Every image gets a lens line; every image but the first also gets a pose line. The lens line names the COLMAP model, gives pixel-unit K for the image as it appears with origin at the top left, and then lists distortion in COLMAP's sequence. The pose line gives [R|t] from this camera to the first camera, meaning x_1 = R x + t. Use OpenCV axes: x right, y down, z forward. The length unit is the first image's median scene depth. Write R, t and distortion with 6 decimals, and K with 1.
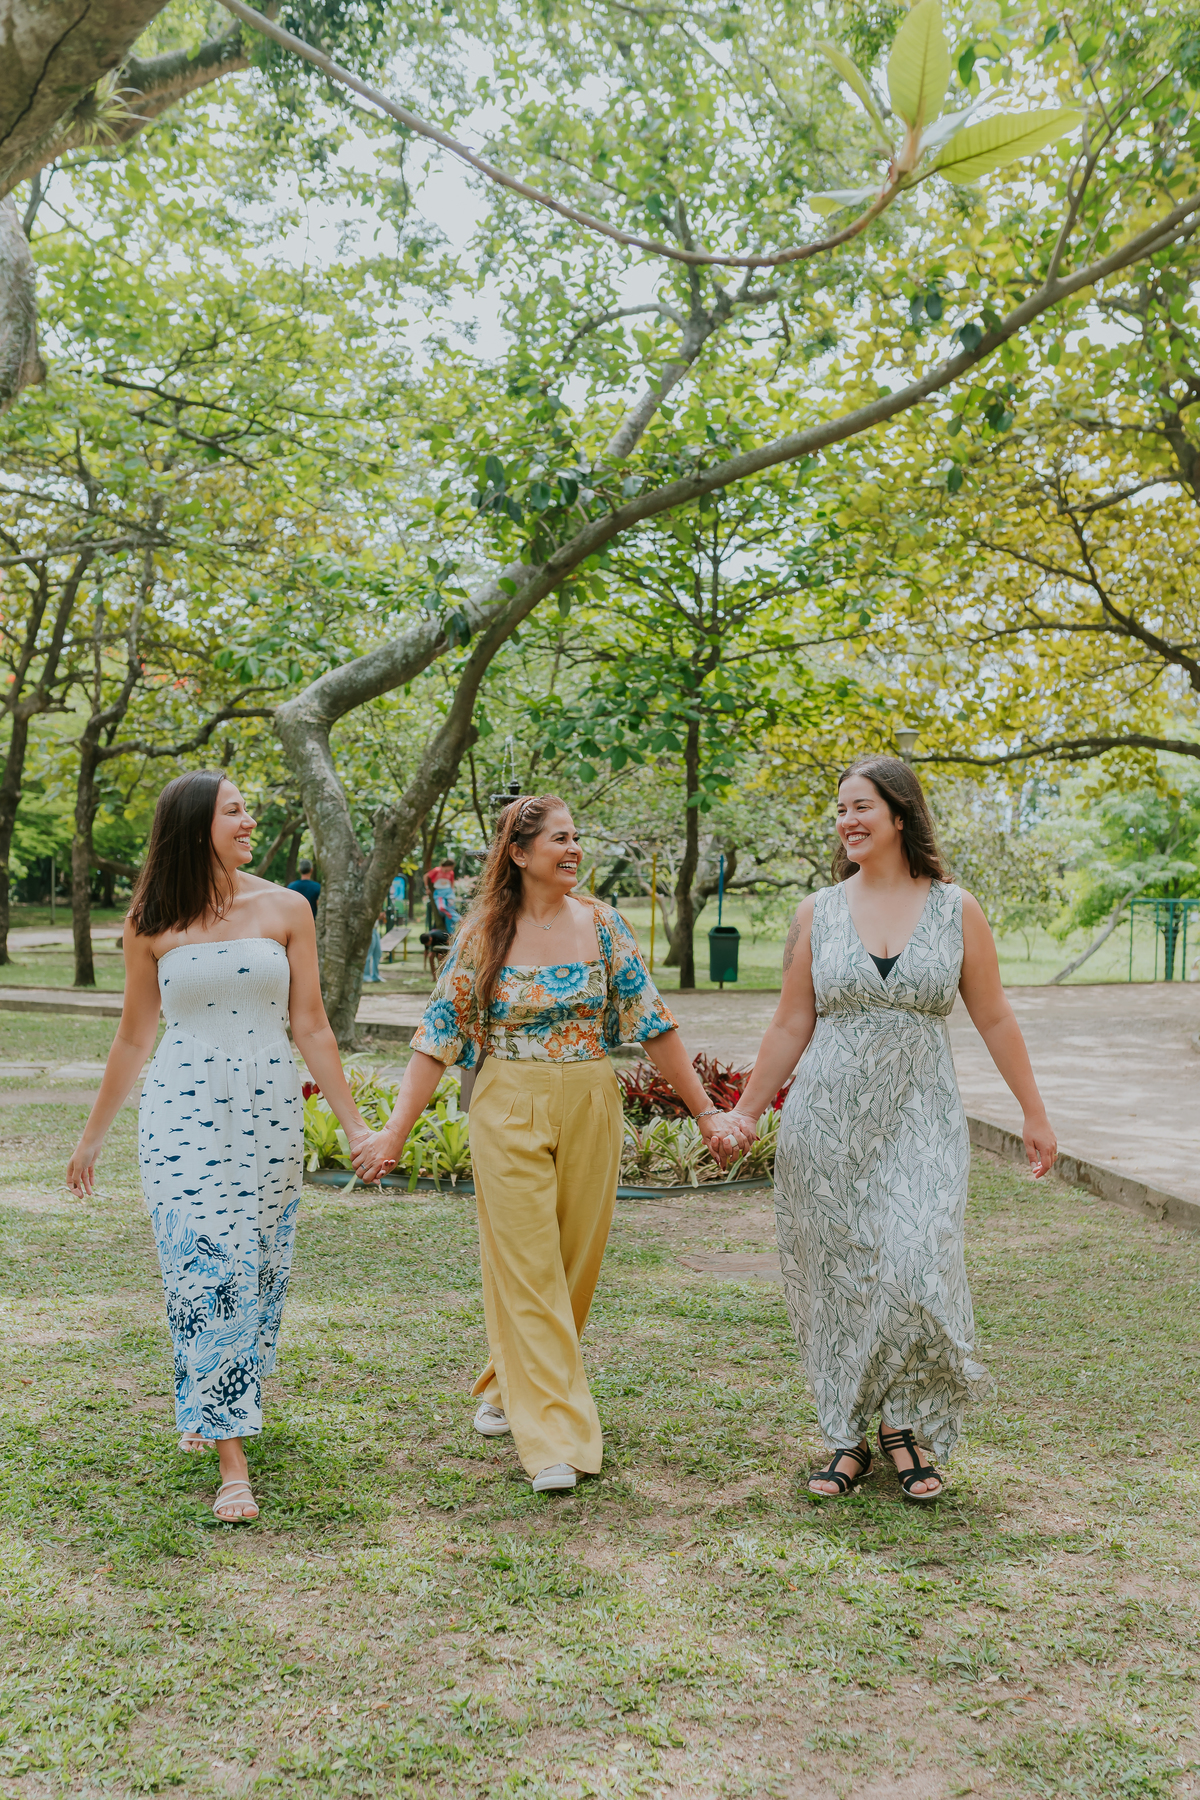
lens RADIAL K [[1946.5, 0, 633.5], [0, 1946.5, 993.1], [0, 0, 1]] dist [-0.009936, -0.002491]
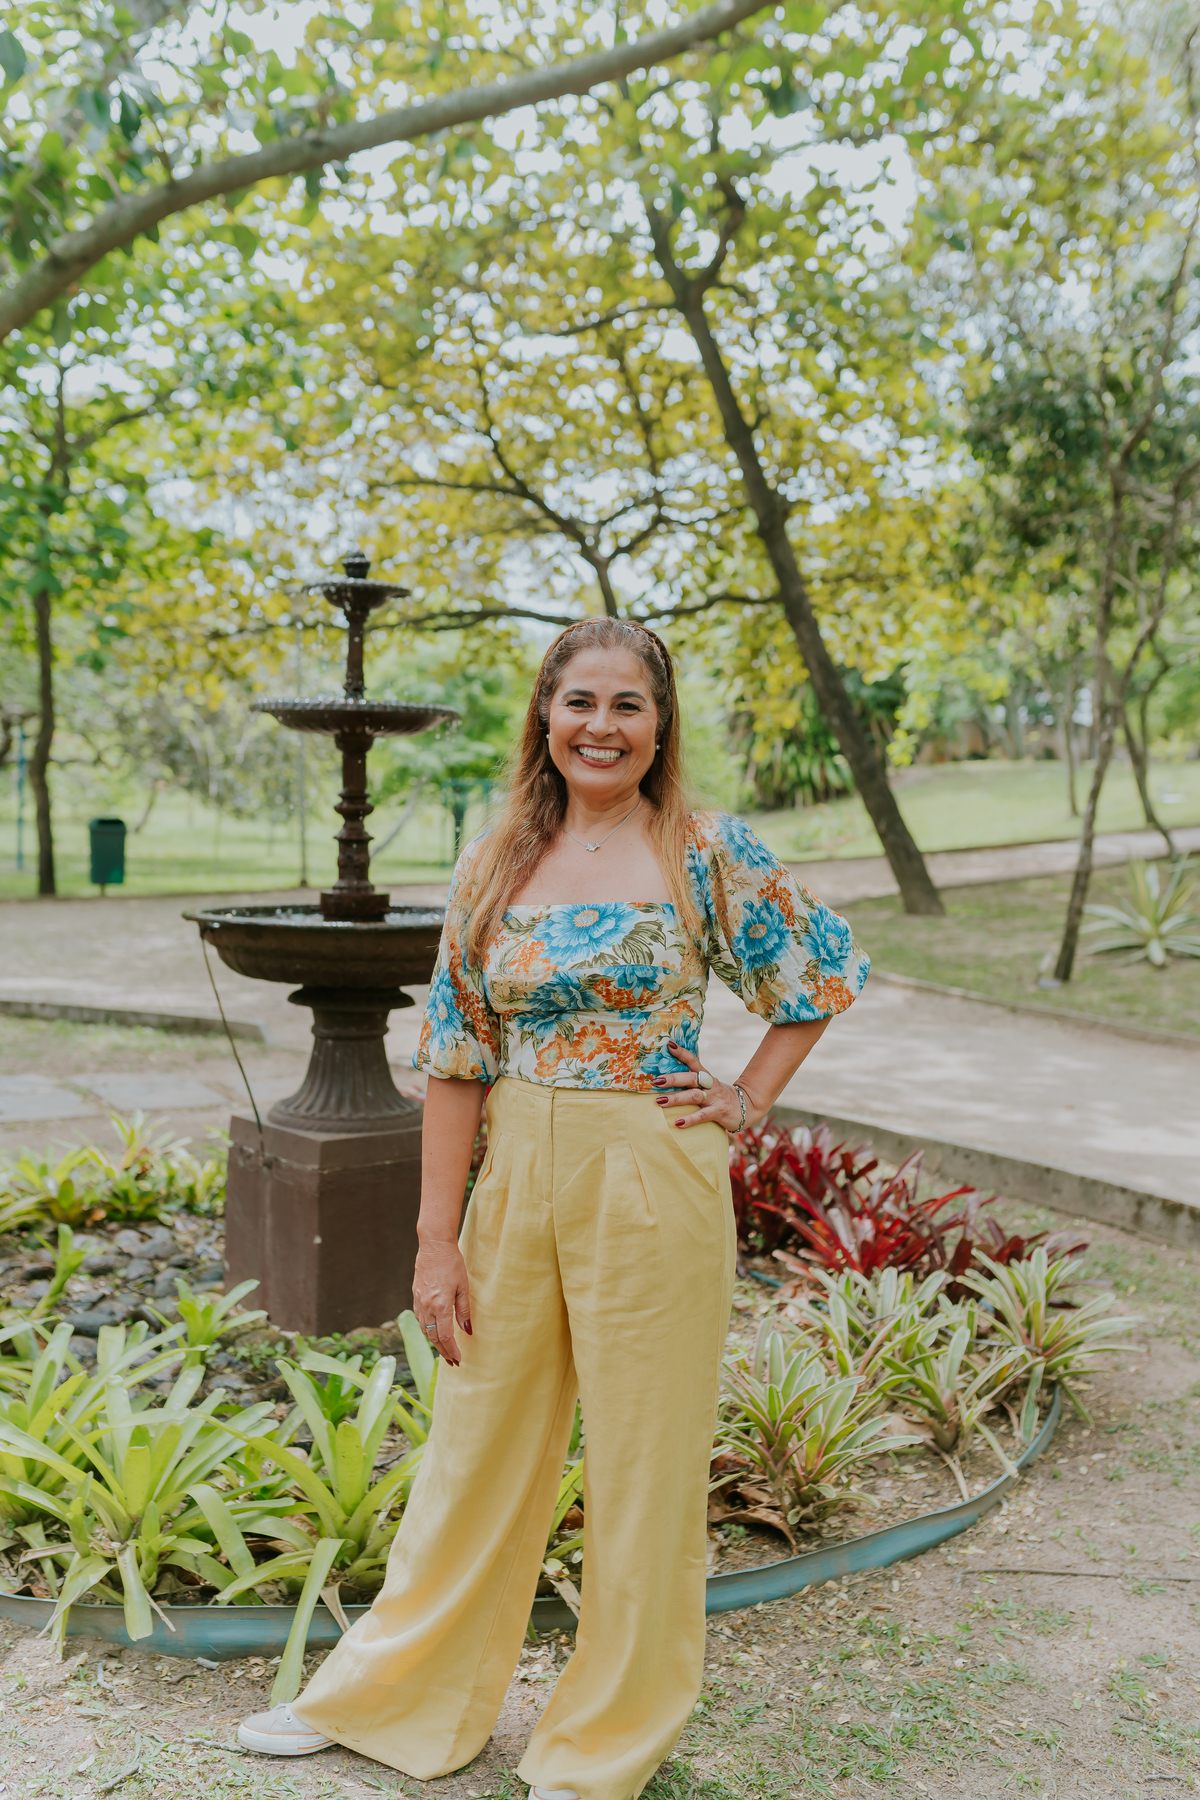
lens RADIAL K [[1755.7, 0, 601.7], [0, 1755.7, 894.6], [0, 0, 1]] dist [-0.003915, -0.008234]
pose [[0.904107, -0.024944, 0.426577, -0.068511], [0.016866, 0.999600, 0.022704, -0.013038], [-0.426973, -0.013333, 0.904166, 0.217077]]
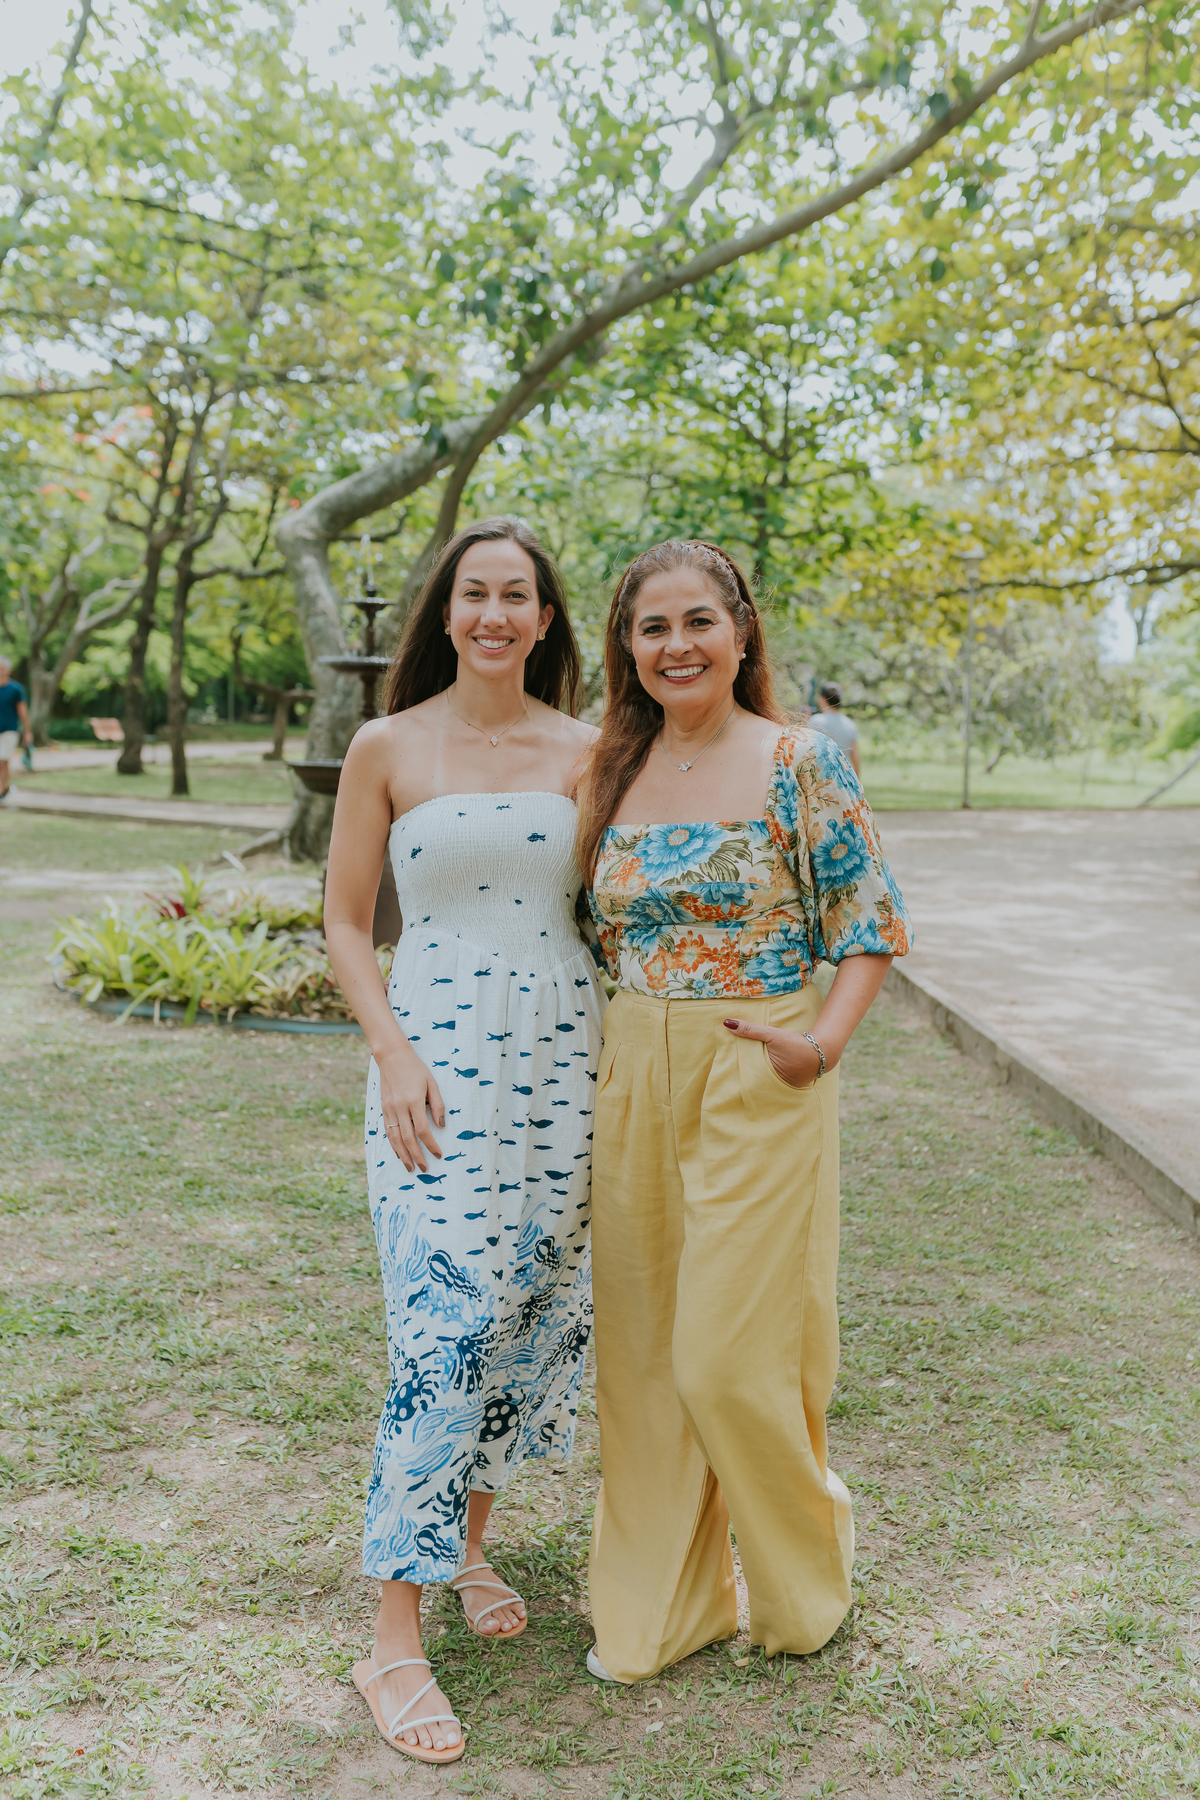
lens RADIAL K [[1738.0, 0, 605.5], [0, 1738.0, 916.9], [0, 0, 1]] dist [0.000057, -0.006430]
pose [[0.993176, 0.021560, -0.114614, 0.054479], [-0.014234, 0.997826, 0.064351, -0.001685], [0.115752, -0.062281, 0.991324, 0.063600]]
